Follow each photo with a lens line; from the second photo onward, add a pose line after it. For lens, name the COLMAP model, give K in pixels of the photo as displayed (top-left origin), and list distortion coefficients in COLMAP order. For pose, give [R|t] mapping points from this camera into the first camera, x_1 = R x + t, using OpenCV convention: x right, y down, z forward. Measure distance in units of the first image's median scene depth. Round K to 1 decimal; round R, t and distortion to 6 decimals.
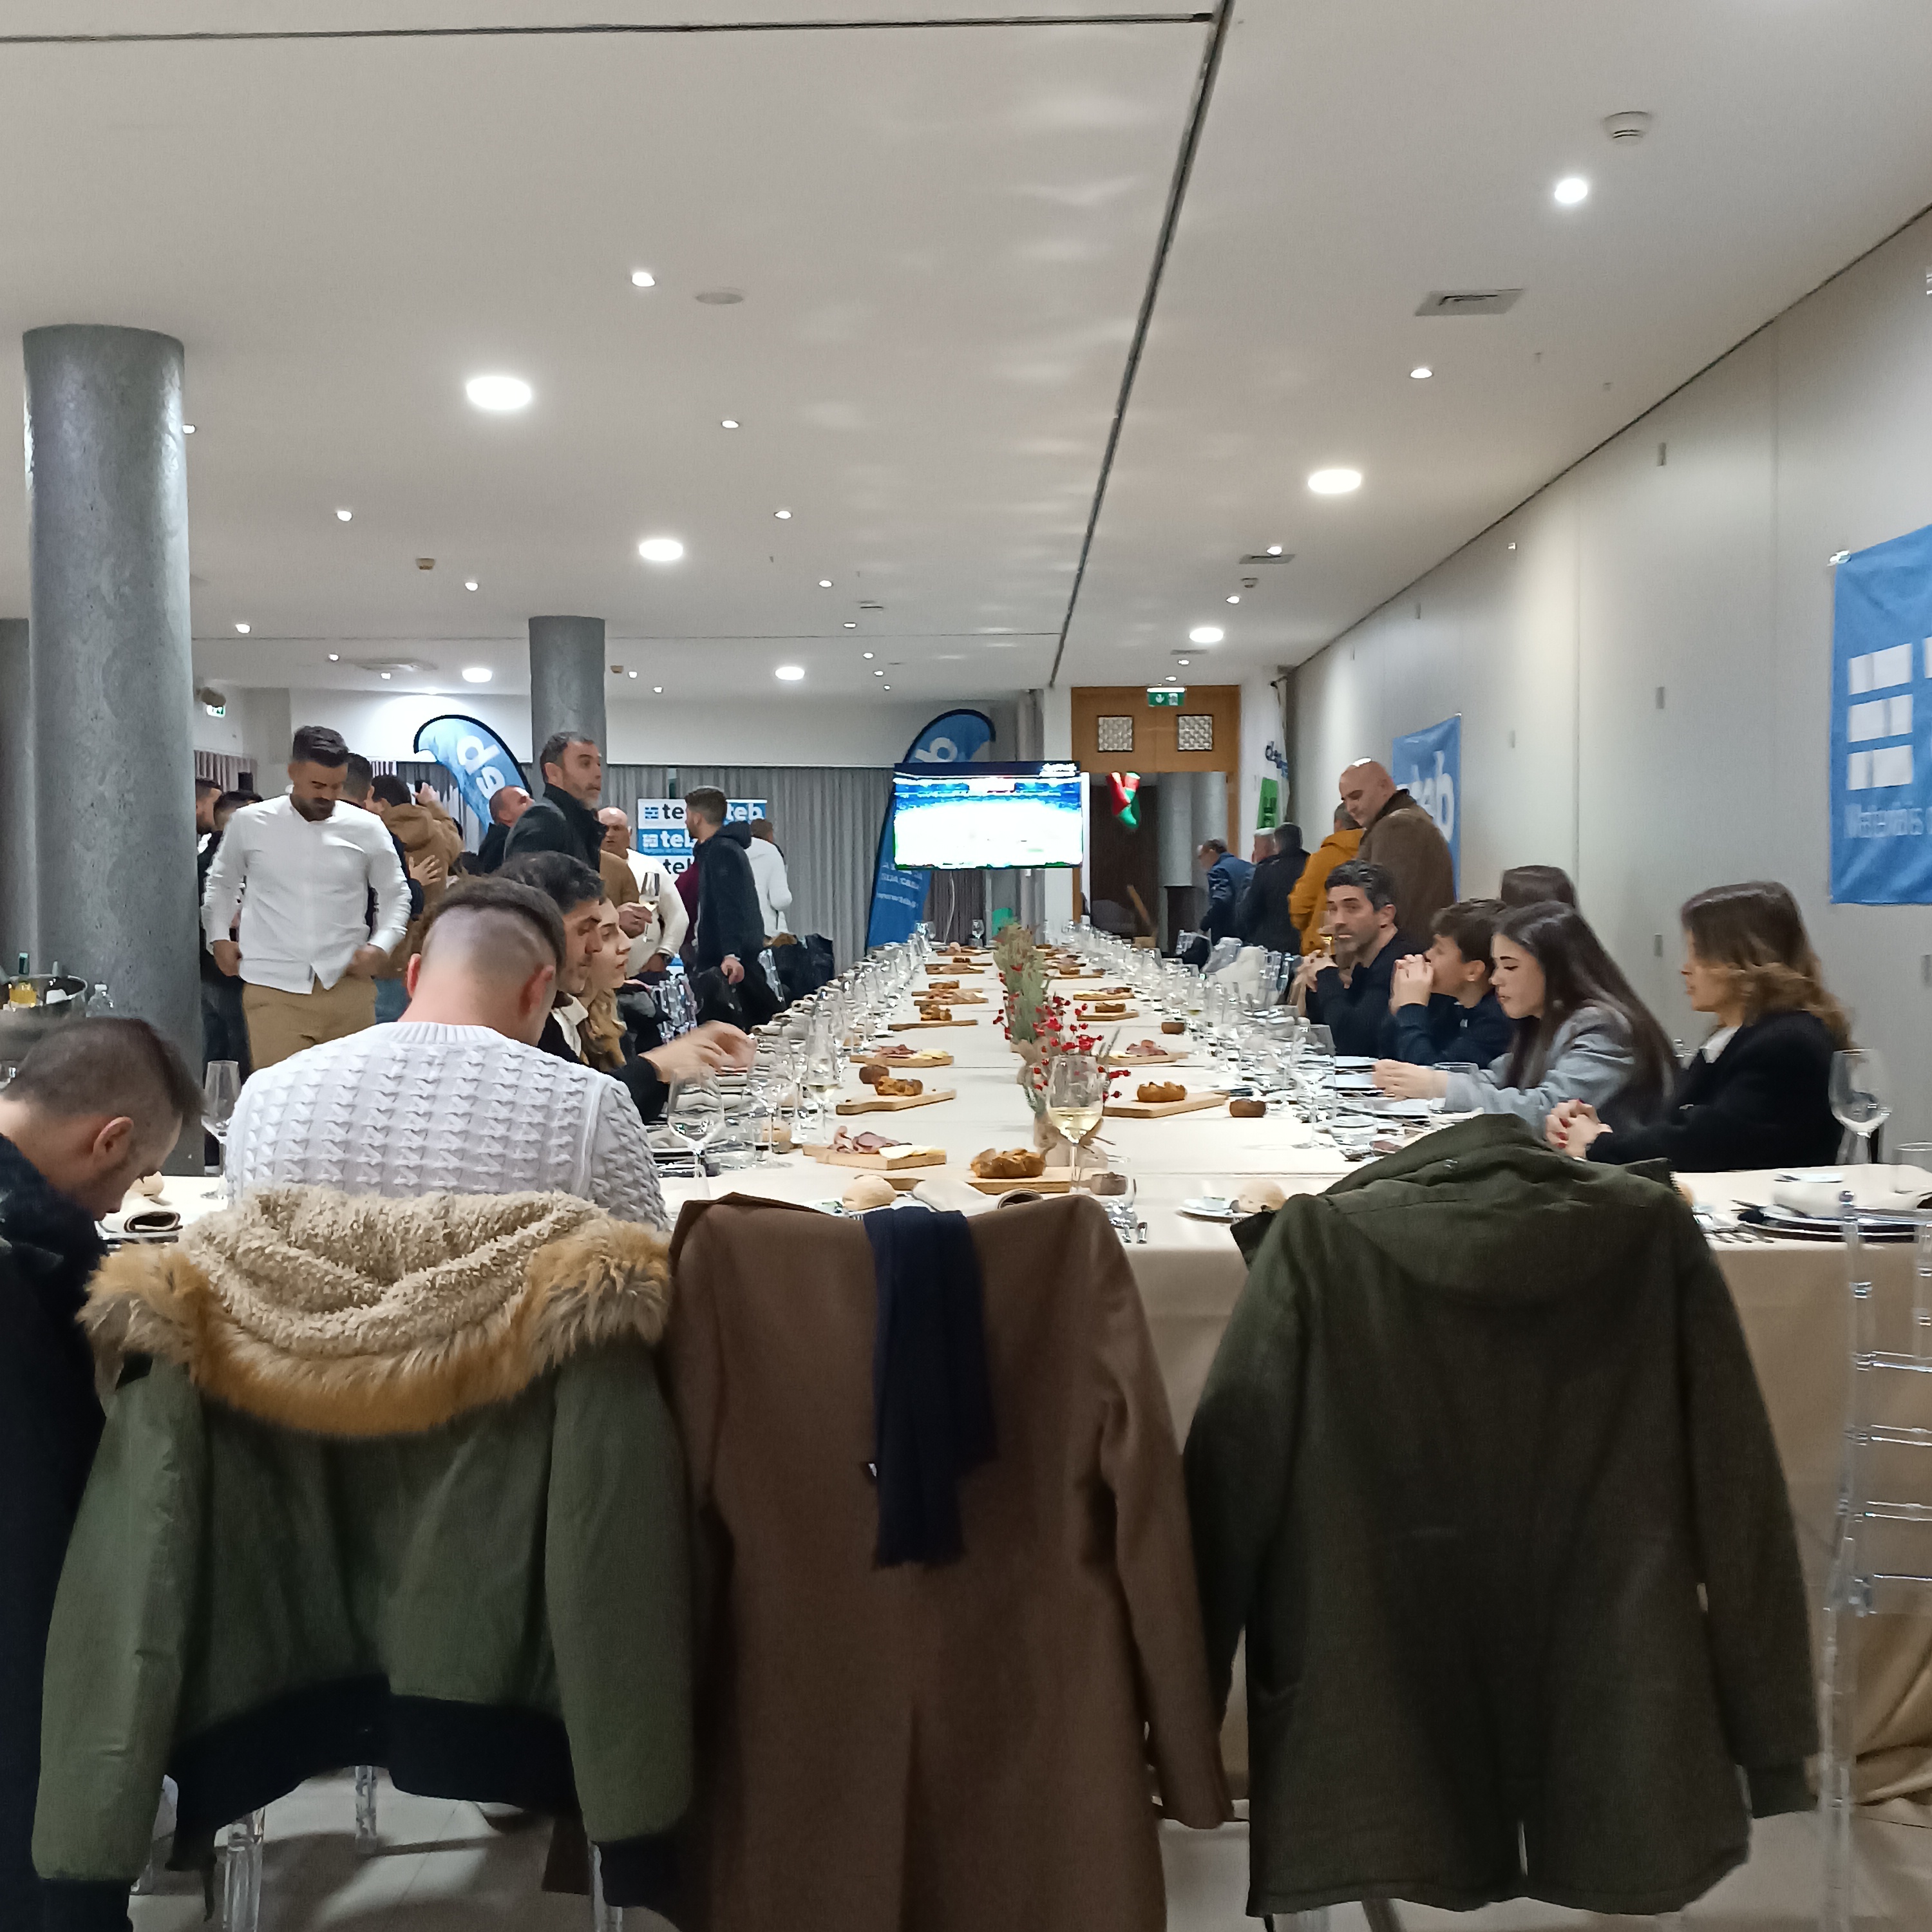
lens RADIAL K [[2072.1, 0, 921.1], [0, 2072.1, 964.2], [0, 0, 1]] dist [0.143294, -0.239602]
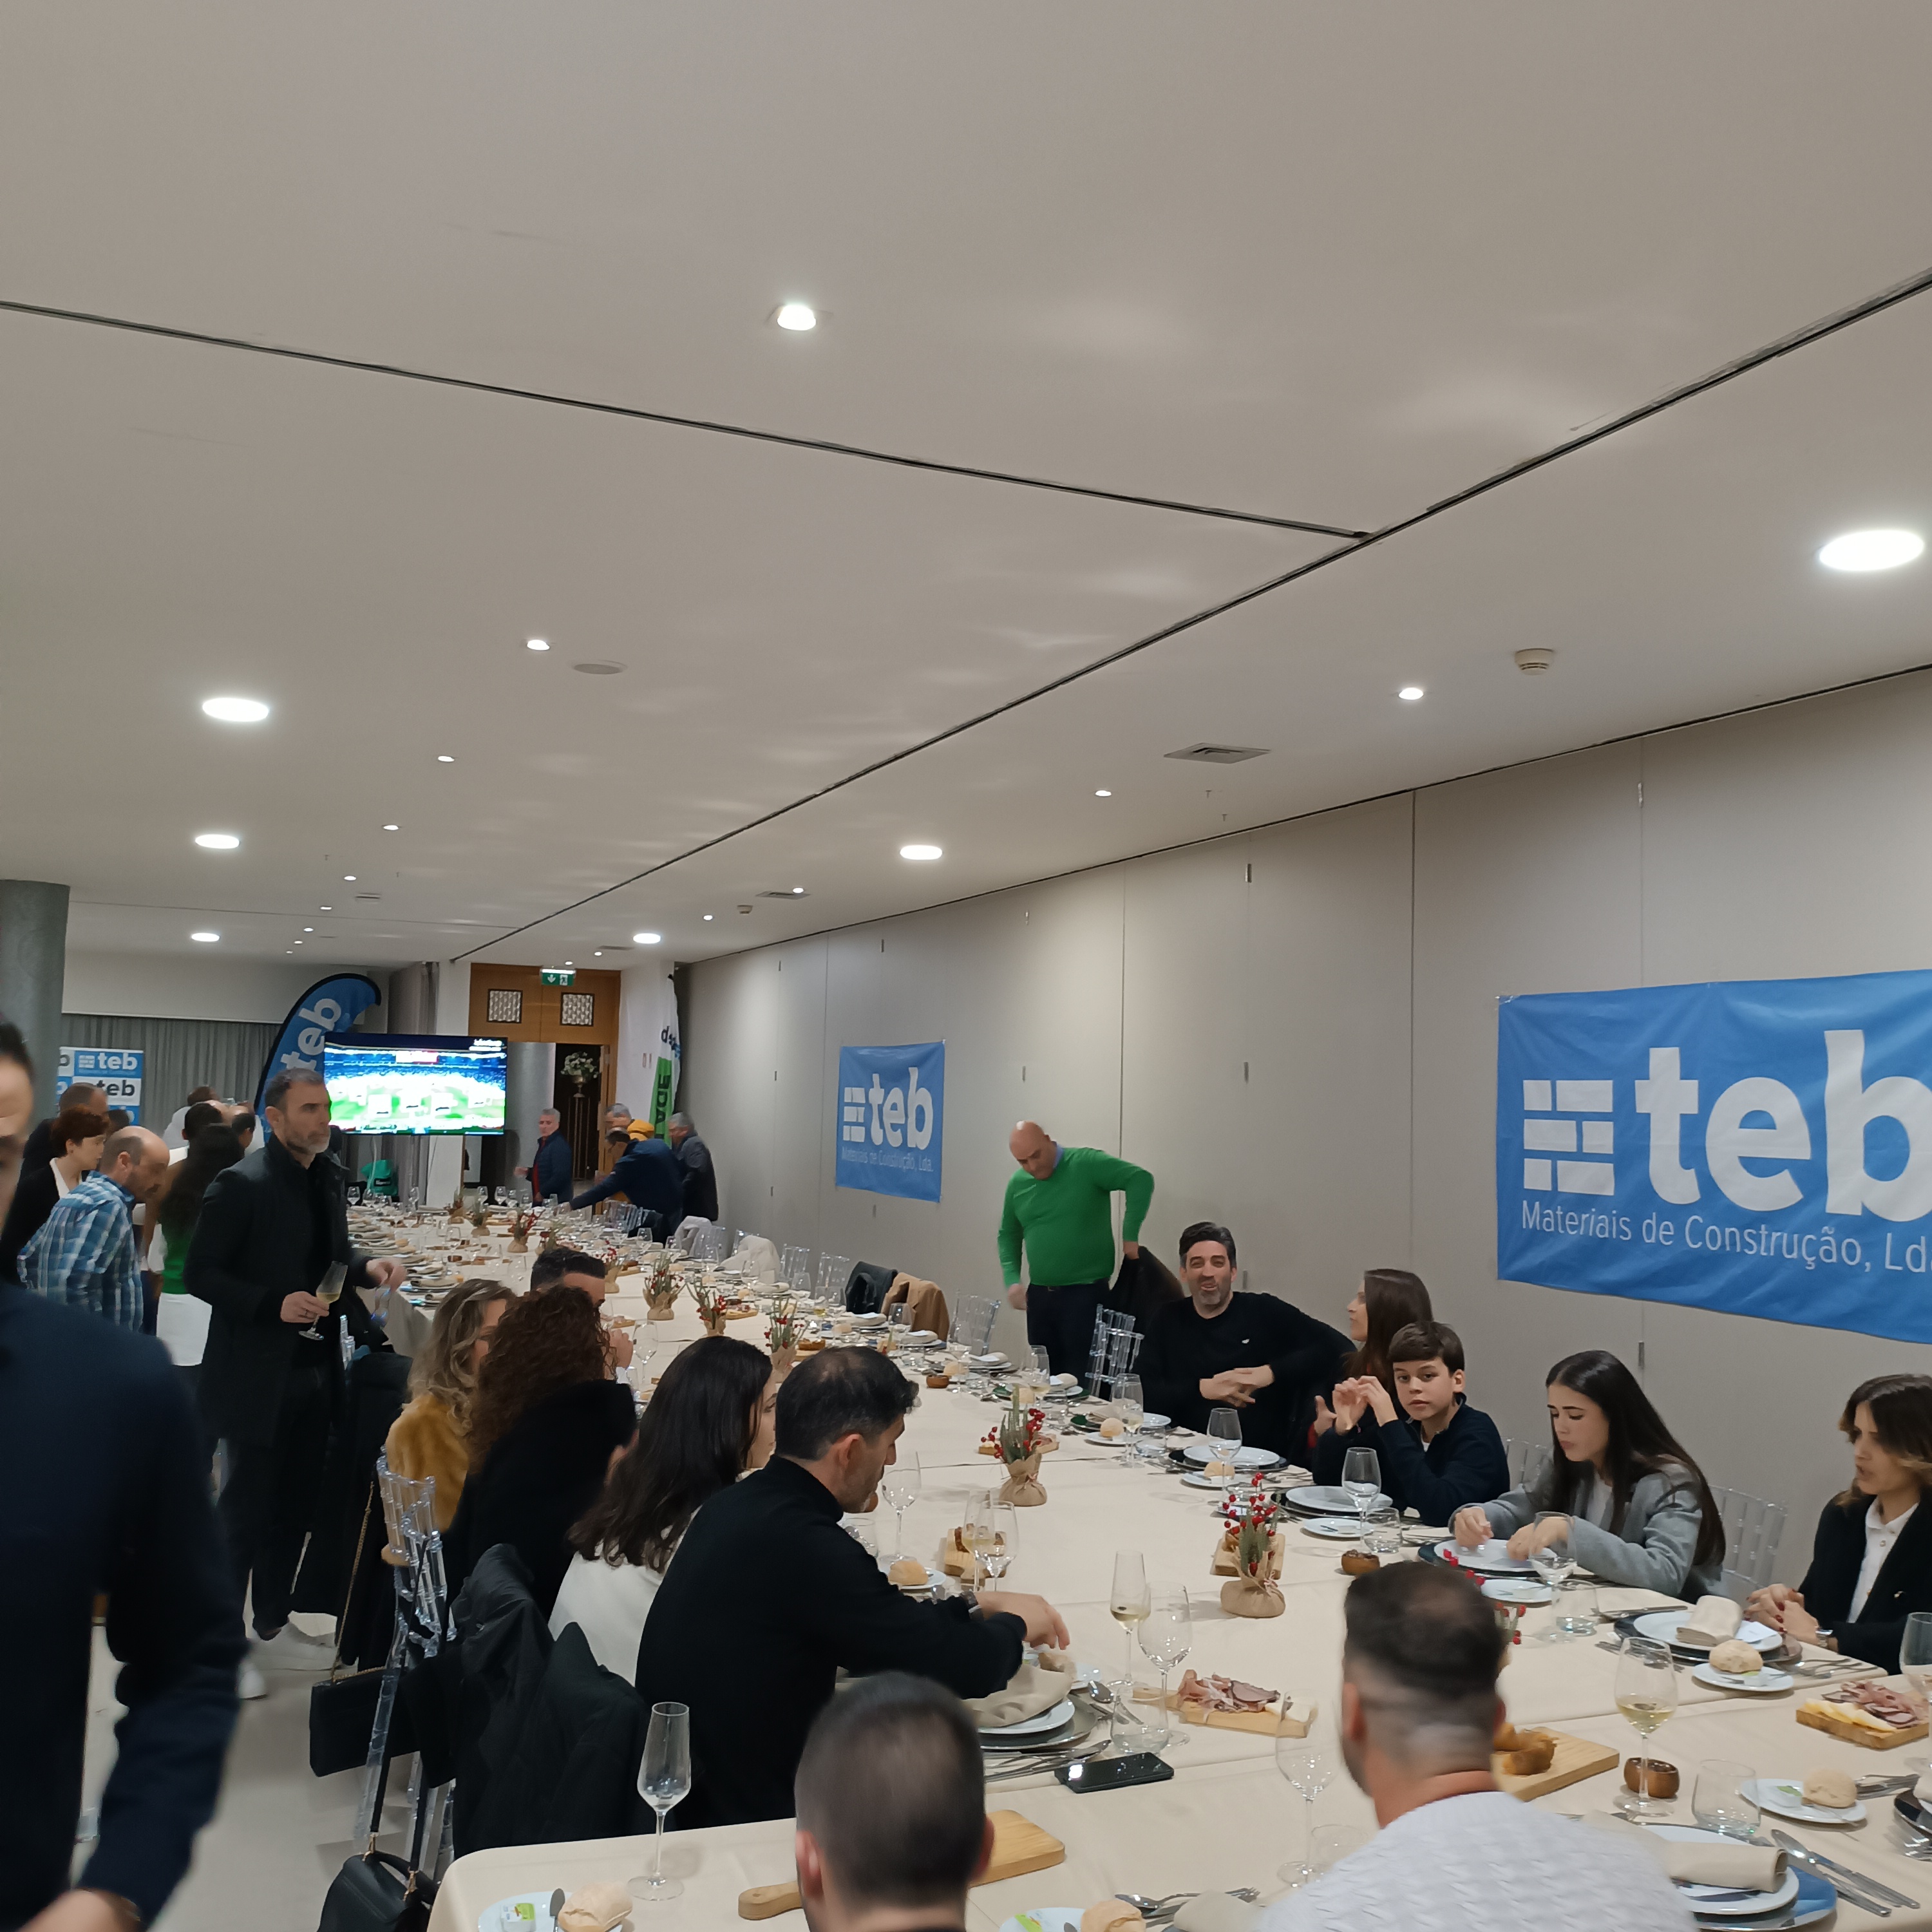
lens RADIAL K [[1749.0, 0, 906.4], [0, 1749.0, 959.6], [0, 0, 1]] dist [0.101362, -0.321357]
pose [[0.913476, 0.057668, 0.402786, -0.157330], [-0.010077, 0.992809, -0.119288, -0.046927], [-0.406769, 0.104908, 0.907487, 0.113834]]
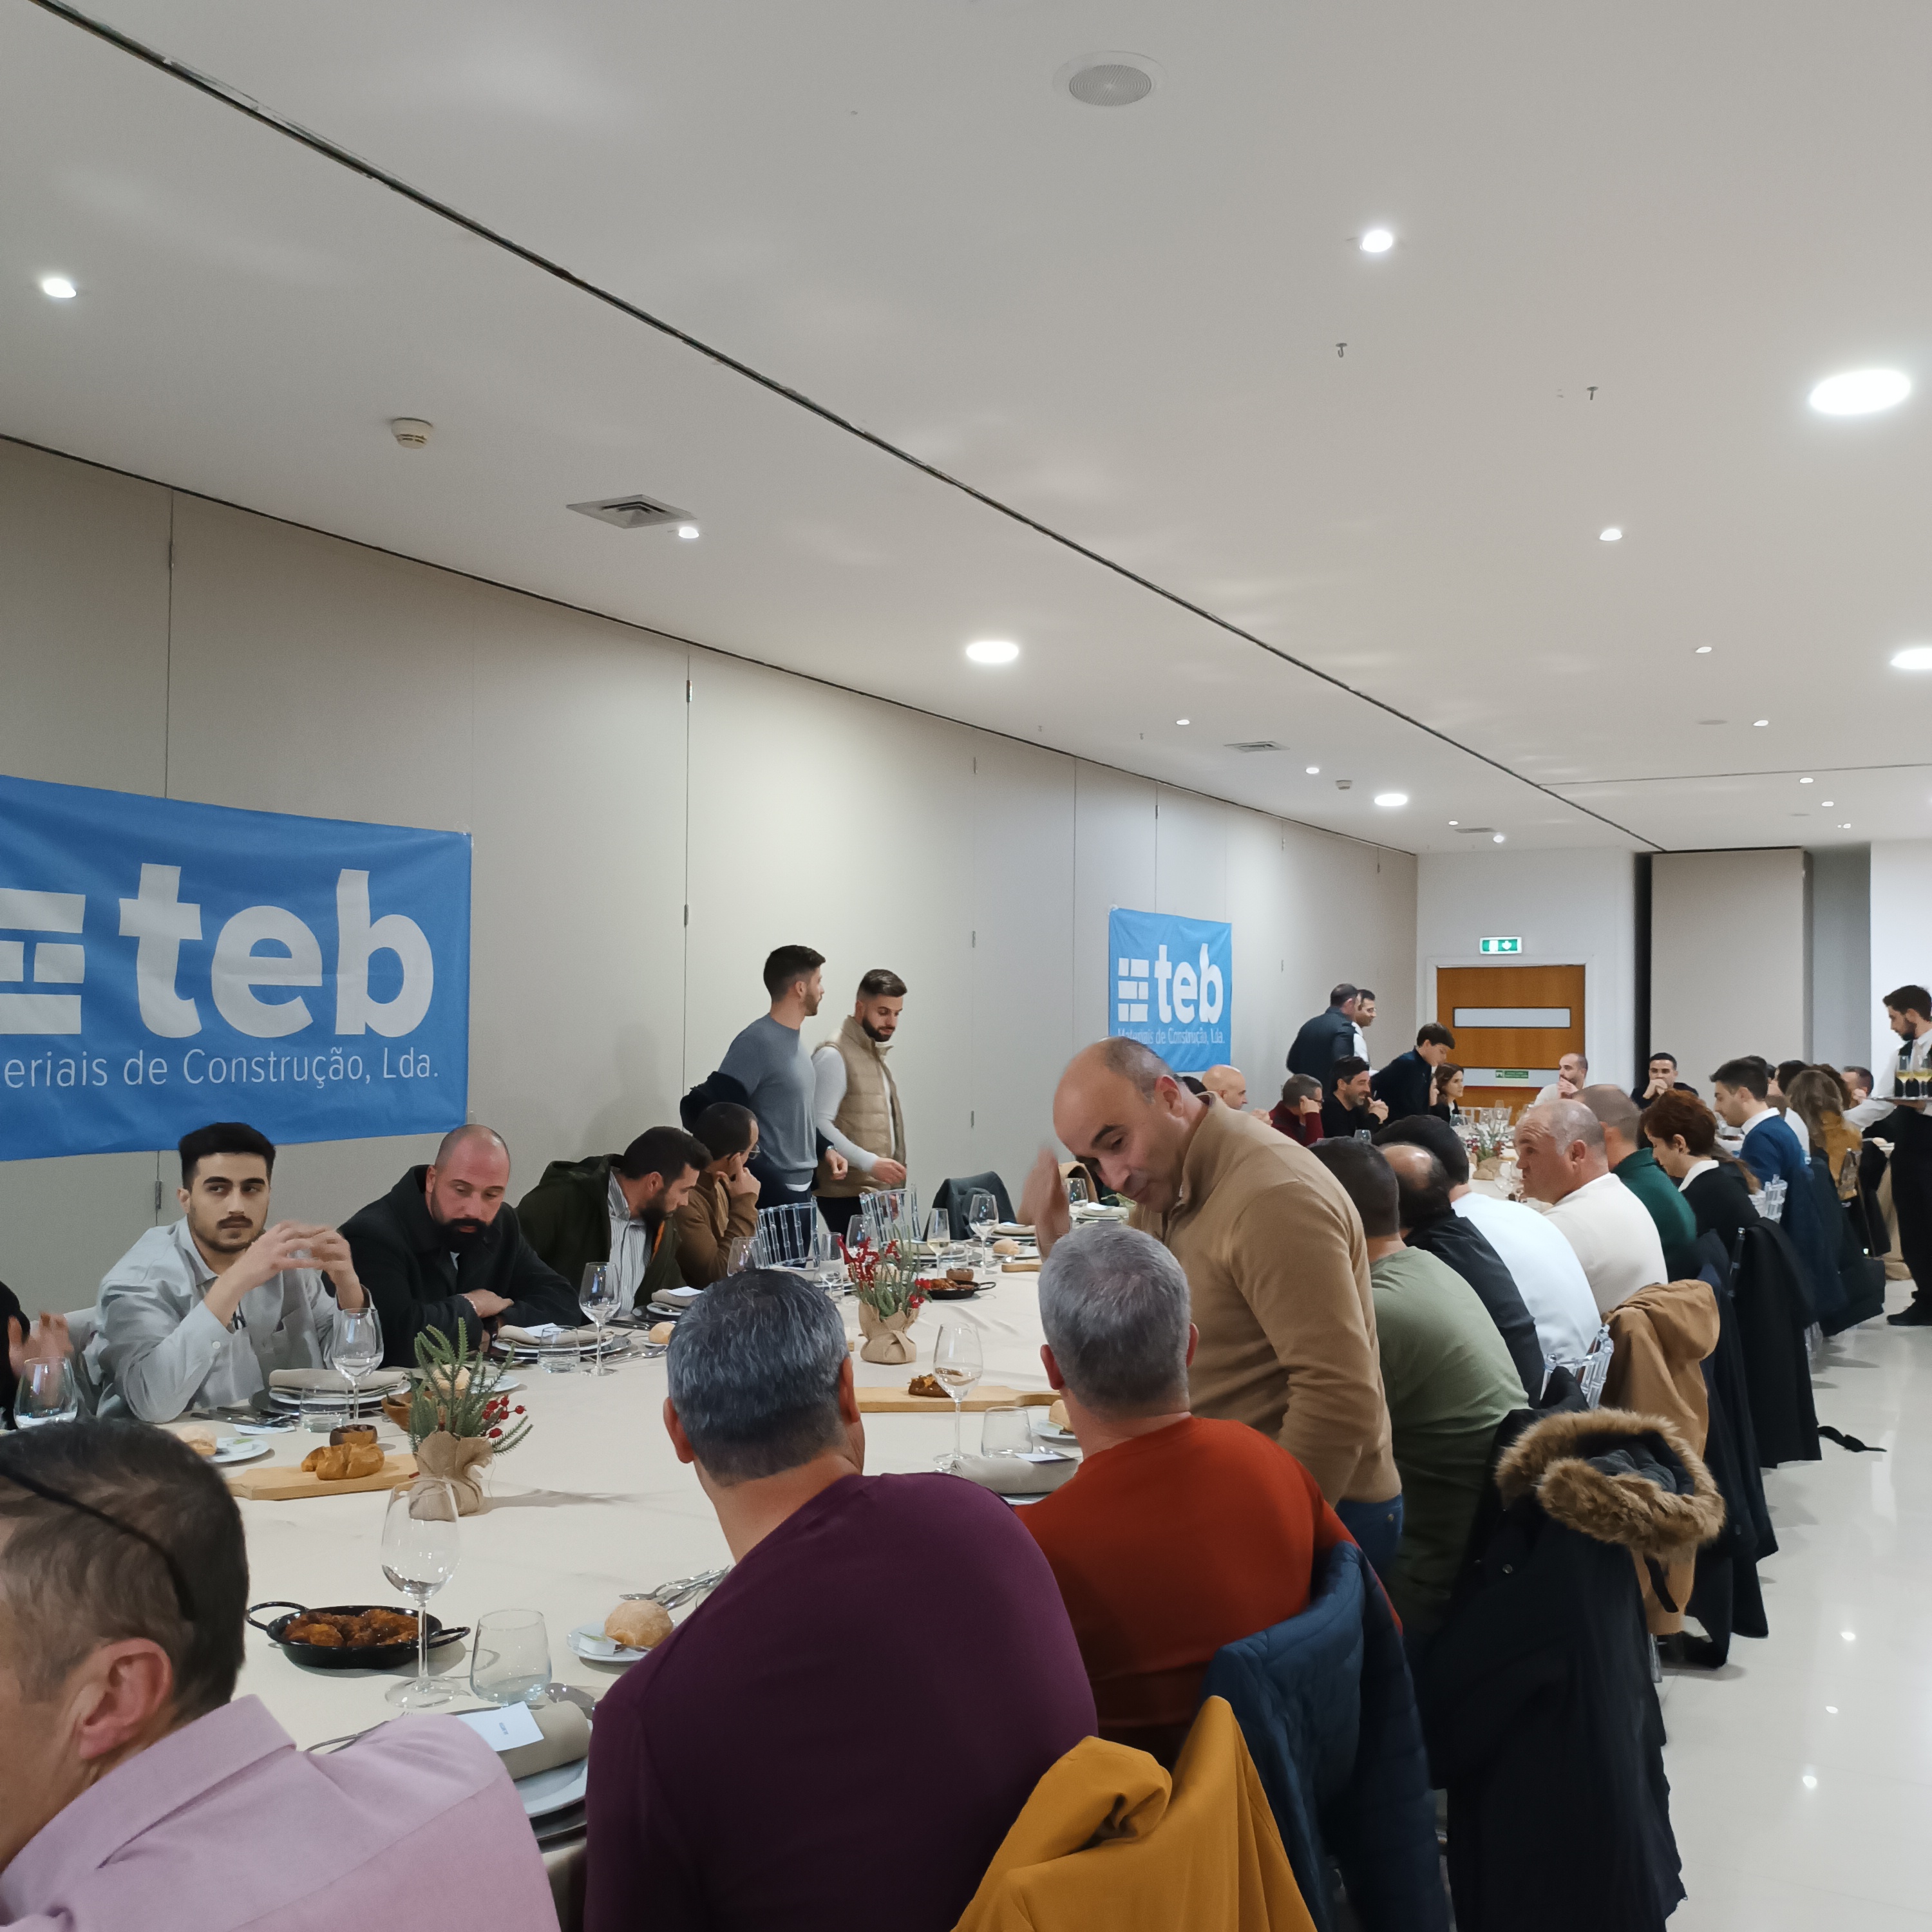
lens RADIAL K [[1749.0, 0, 906.4], [0, 1749.0, 959.6], [0, 0, 1]] dist [0.101362, -0.321357]
pose [[-0.869883, -0.019472, 0.492874, -0.136848], [-0.012061, 0.999761, 0.018211, -0.069089], [-0.493111, 0.009897, -0.869910, 0.752073]]
